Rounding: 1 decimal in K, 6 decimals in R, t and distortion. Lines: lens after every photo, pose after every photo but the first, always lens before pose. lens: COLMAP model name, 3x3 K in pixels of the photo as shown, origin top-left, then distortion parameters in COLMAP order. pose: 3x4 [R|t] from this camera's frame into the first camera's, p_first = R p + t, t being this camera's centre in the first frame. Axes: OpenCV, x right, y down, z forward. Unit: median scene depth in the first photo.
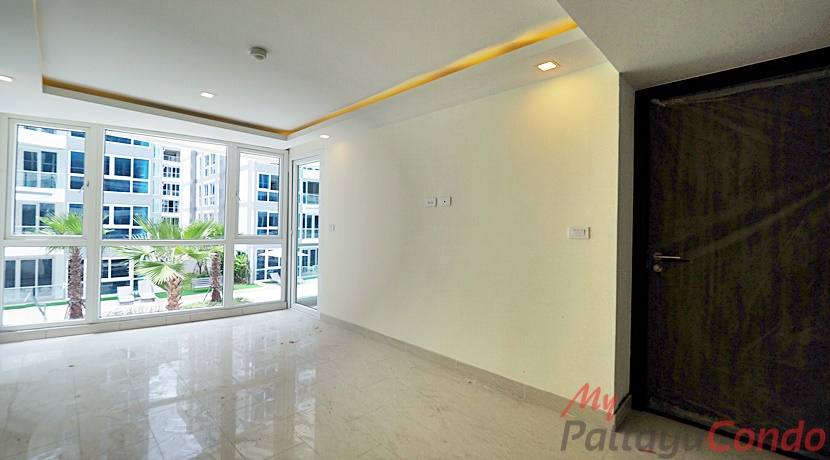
lens RADIAL K [[348.5, 0, 402.7], [0, 348.5, 226.2], [0, 0, 1]] dist [-0.002106, -0.000816]
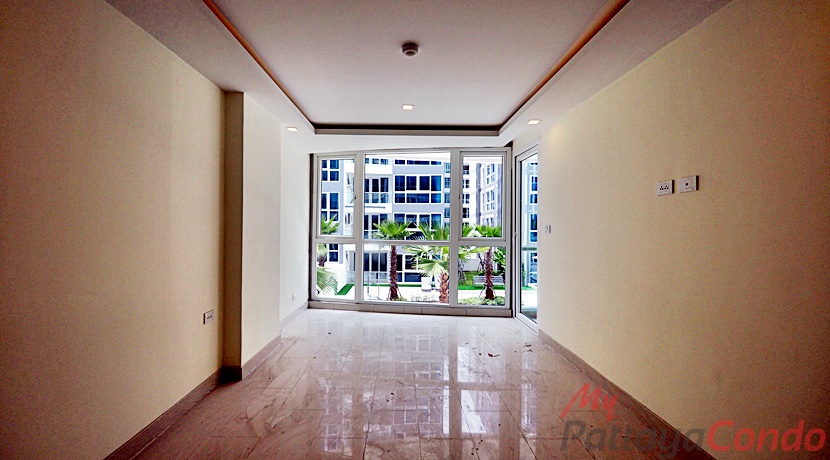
lens RADIAL K [[348.5, 0, 402.7], [0, 348.5, 226.2], [0, 0, 1]] dist [-0.002106, -0.000816]
pose [[0.714195, -0.012453, -0.699836, 0.030230], [0.006461, 0.999916, -0.011200, 0.000915], [0.699917, 0.003477, 0.714216, 0.036003]]
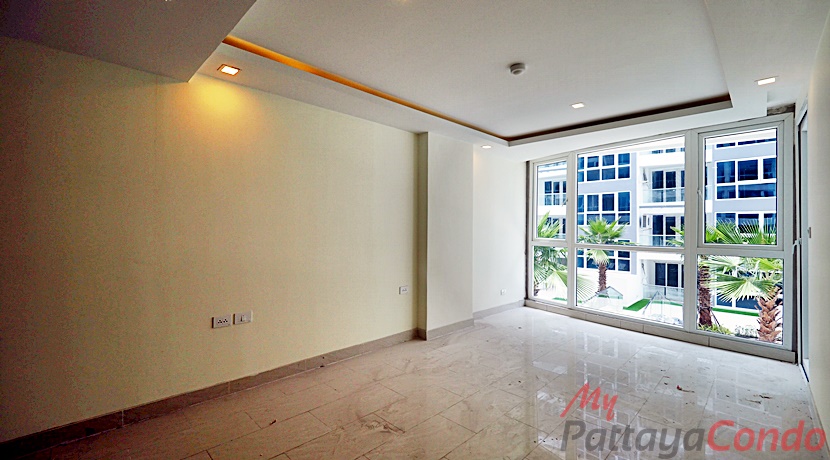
lens RADIAL K [[348.5, 0, 402.7], [0, 348.5, 226.2], [0, 0, 1]] dist [-0.002106, -0.000816]
pose [[-0.011527, -0.023358, -0.999661, 0.080808], [-0.005964, 0.999711, -0.023290, 0.002258], [0.999916, 0.005694, -0.011663, 0.081116]]
